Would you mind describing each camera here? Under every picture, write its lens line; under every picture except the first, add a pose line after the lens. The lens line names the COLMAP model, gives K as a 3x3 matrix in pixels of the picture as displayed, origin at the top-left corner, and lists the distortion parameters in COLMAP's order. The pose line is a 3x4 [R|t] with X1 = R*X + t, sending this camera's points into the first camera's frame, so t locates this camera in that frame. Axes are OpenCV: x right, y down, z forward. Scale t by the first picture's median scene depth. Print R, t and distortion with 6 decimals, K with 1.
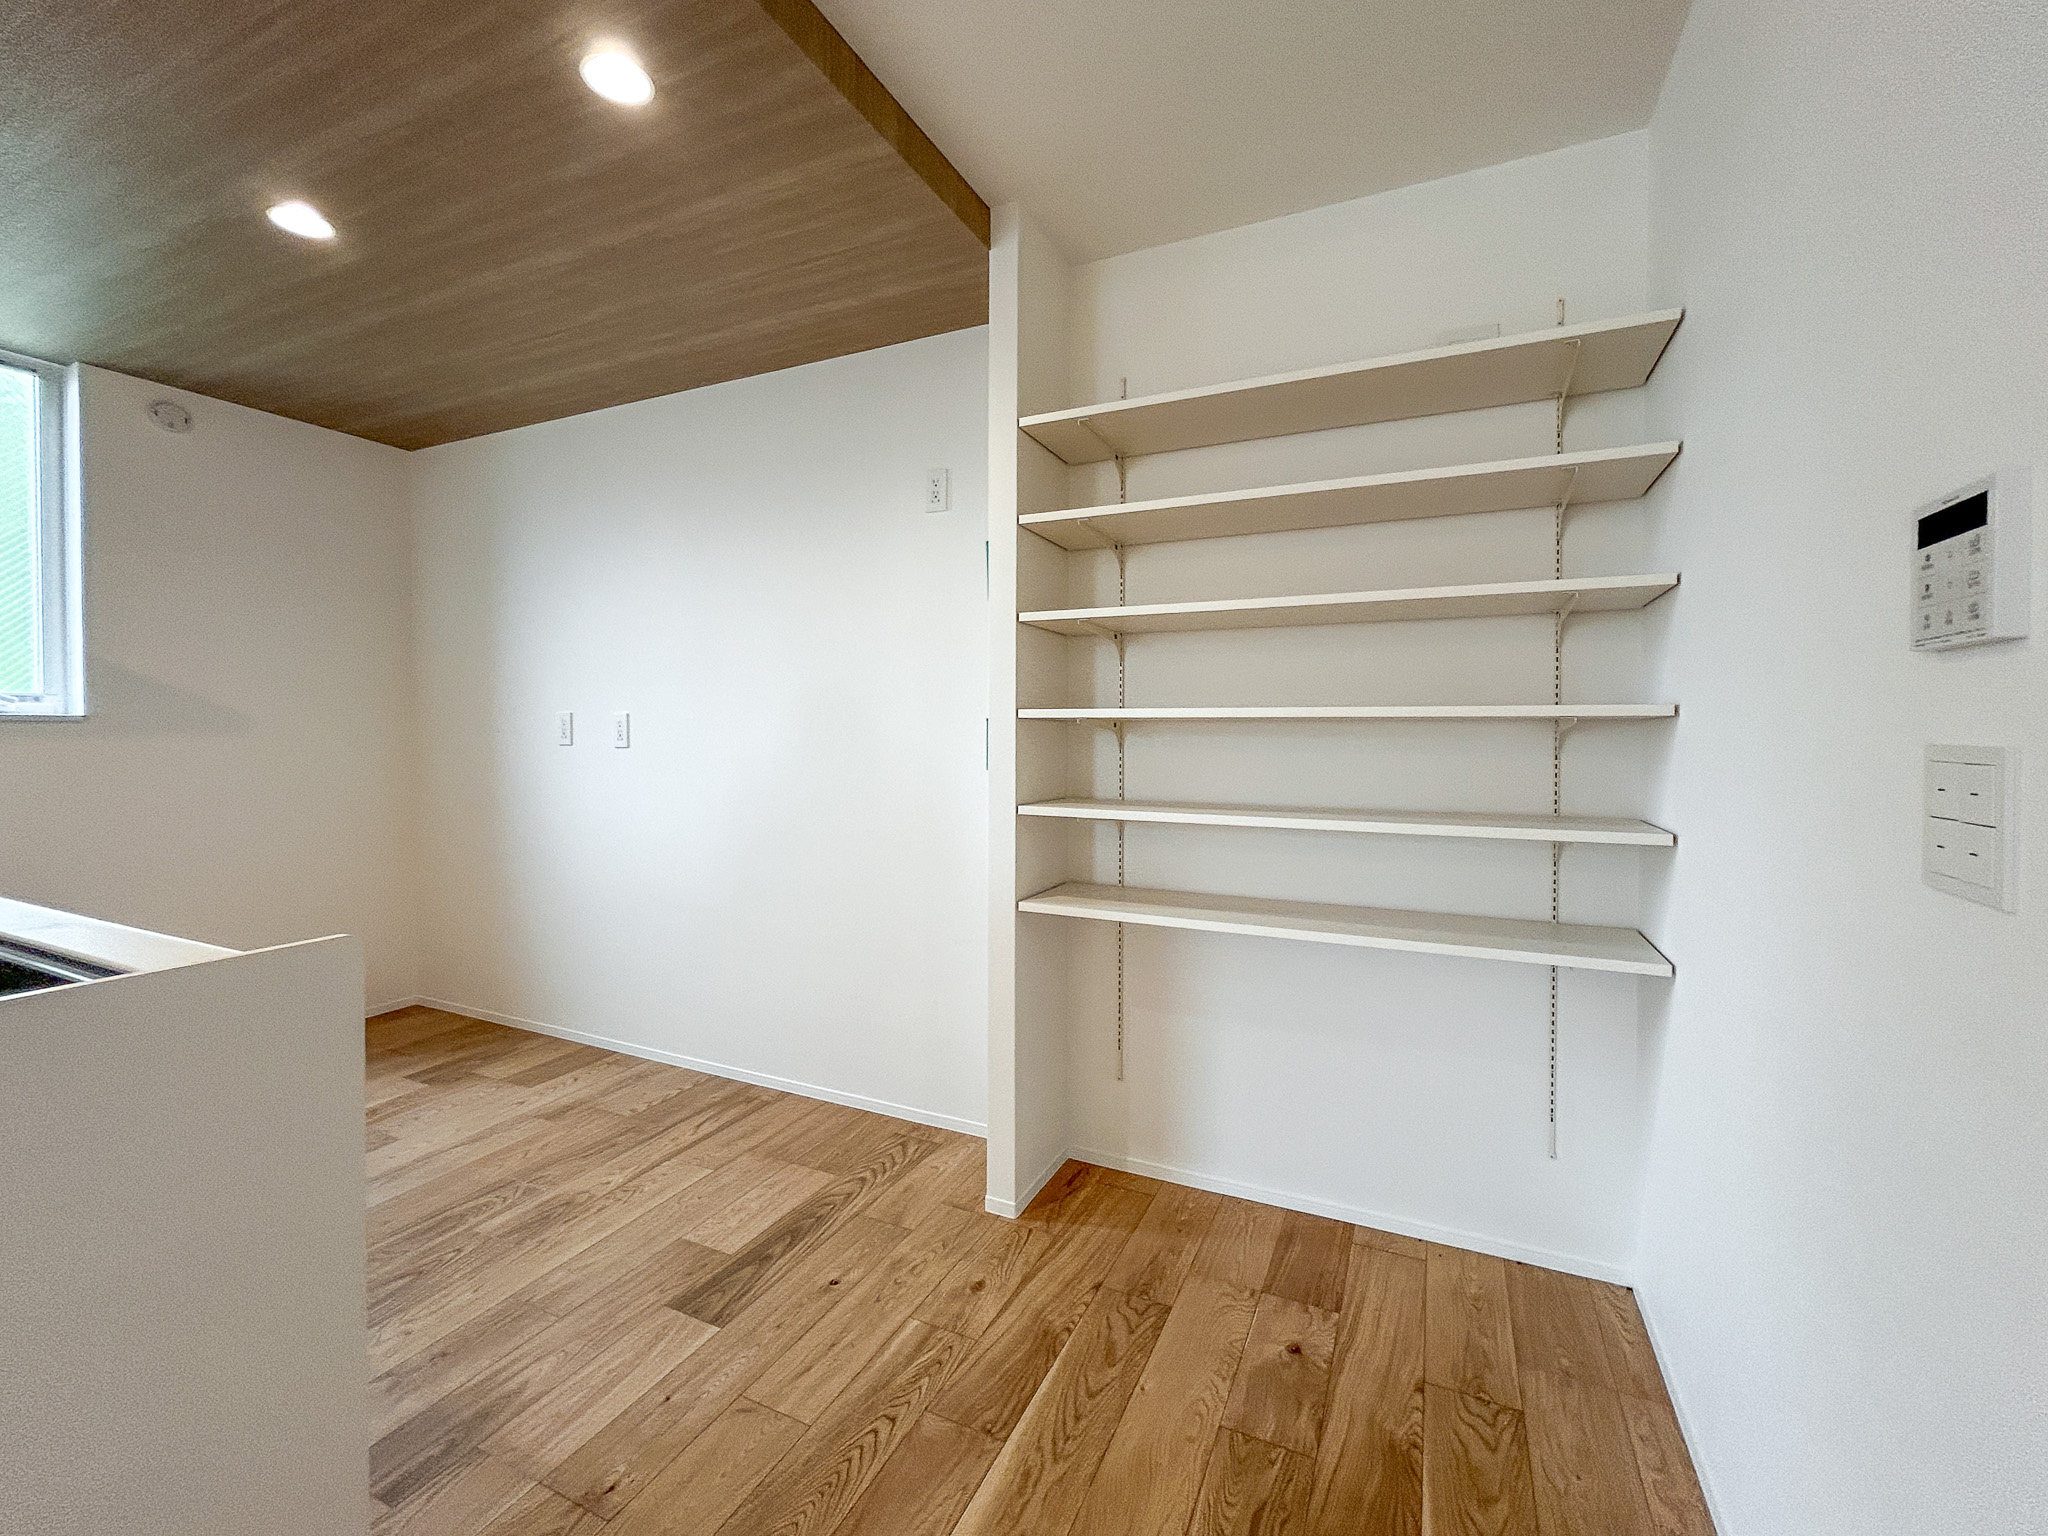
lens RADIAL K [[879.0, 0, 1019.4], [0, 879.0, 756.2], [0, 0, 1]] dist [-0.003730, 0.000306]
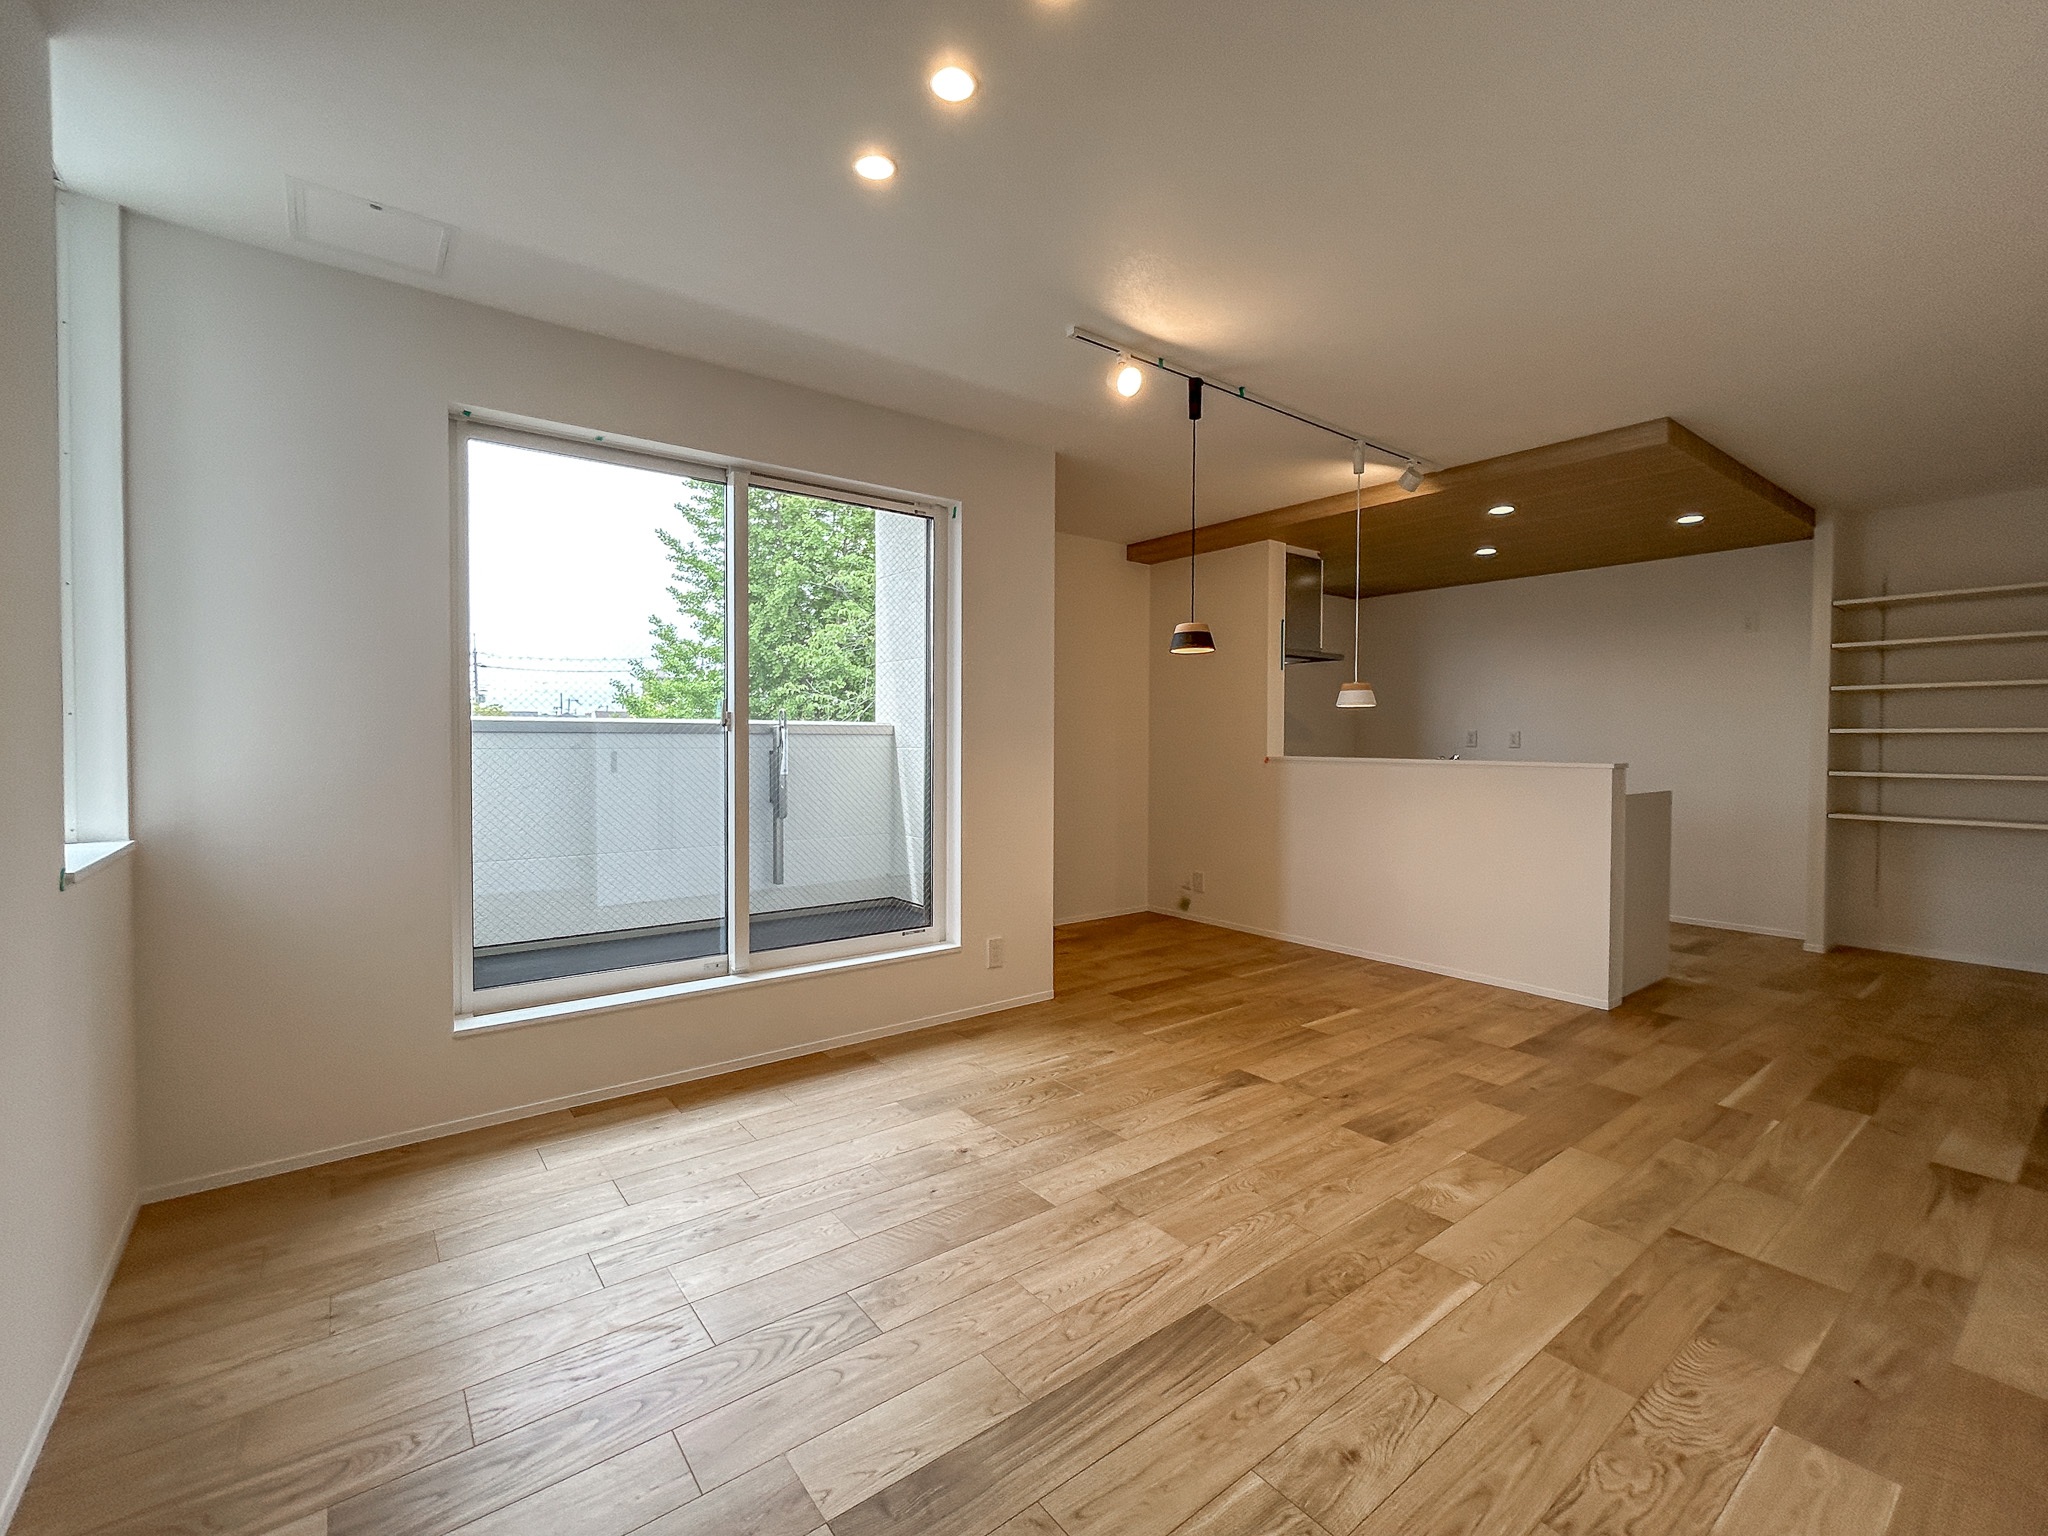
lens RADIAL K [[879.0, 0, 1025.0], [0, 879.0, 761.6], [0, 0, 1]] dist [-0.003730, 0.000306]
pose [[0.887303, 0.011192, -0.461051, -0.762155], [-0.011968, 0.999928, 0.001241, 0.051034], [0.461031, 0.004417, 0.887373, -1.875805]]
